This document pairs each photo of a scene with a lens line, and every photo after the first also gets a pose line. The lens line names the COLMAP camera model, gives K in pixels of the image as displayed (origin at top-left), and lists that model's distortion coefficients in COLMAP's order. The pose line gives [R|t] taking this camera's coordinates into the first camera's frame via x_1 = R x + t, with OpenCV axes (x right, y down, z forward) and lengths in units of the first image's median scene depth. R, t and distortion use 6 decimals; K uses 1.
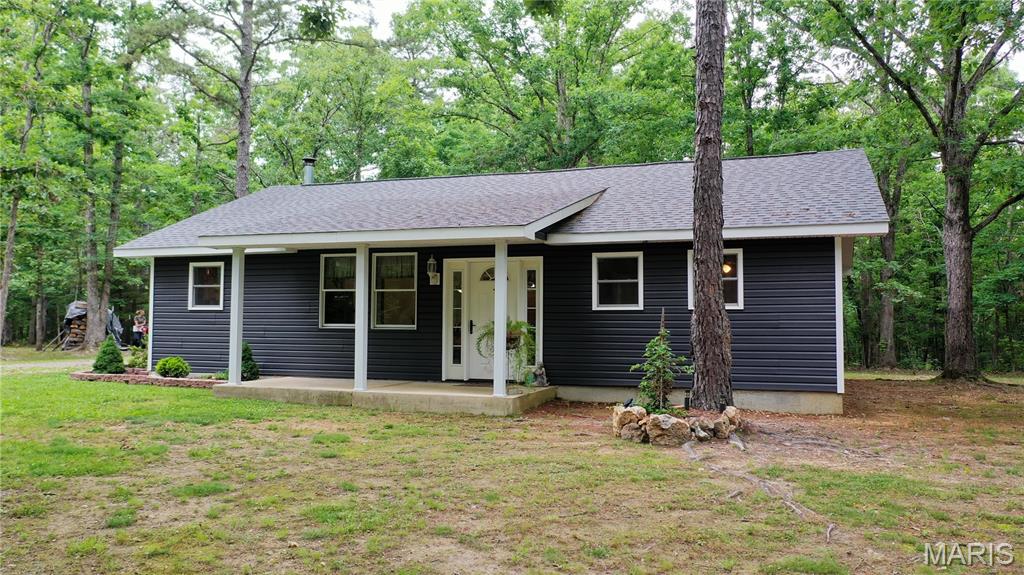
lens RADIAL K [[879.0, 0, 512.0], [0, 879.0, 287.5], [0, 0, 1]] dist [-0.013020, -0.002341]
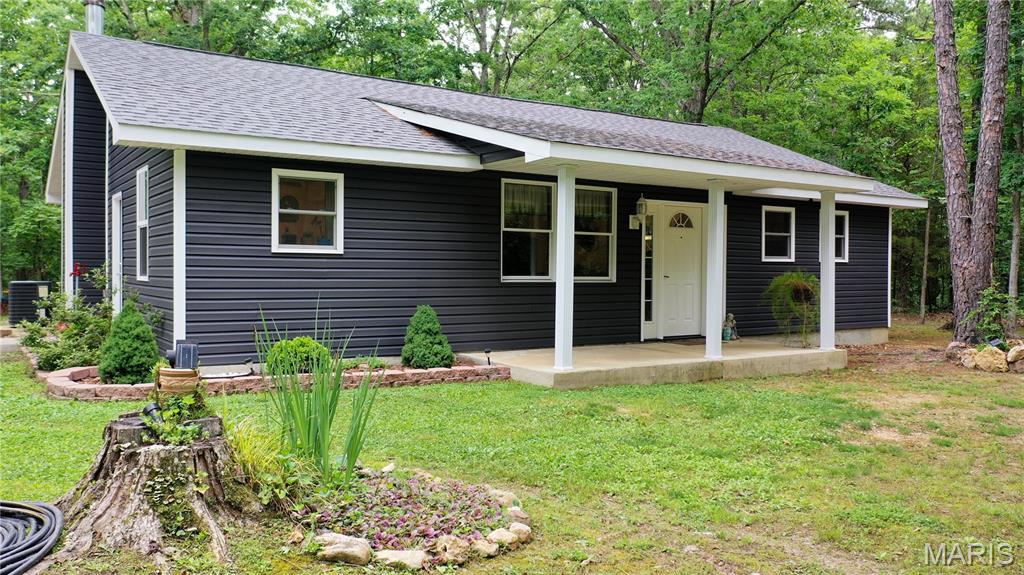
lens RADIAL K [[879.0, 0, 512.0], [0, 879.0, 287.5], [0, 0, 1]] dist [-0.013020, -0.002341]
pose [[0.546439, -0.020812, 0.837240, -0.859845], [-0.041706, 0.997775, 0.052022, 0.013820], [-0.836460, -0.063345, 0.544355, 0.635285]]
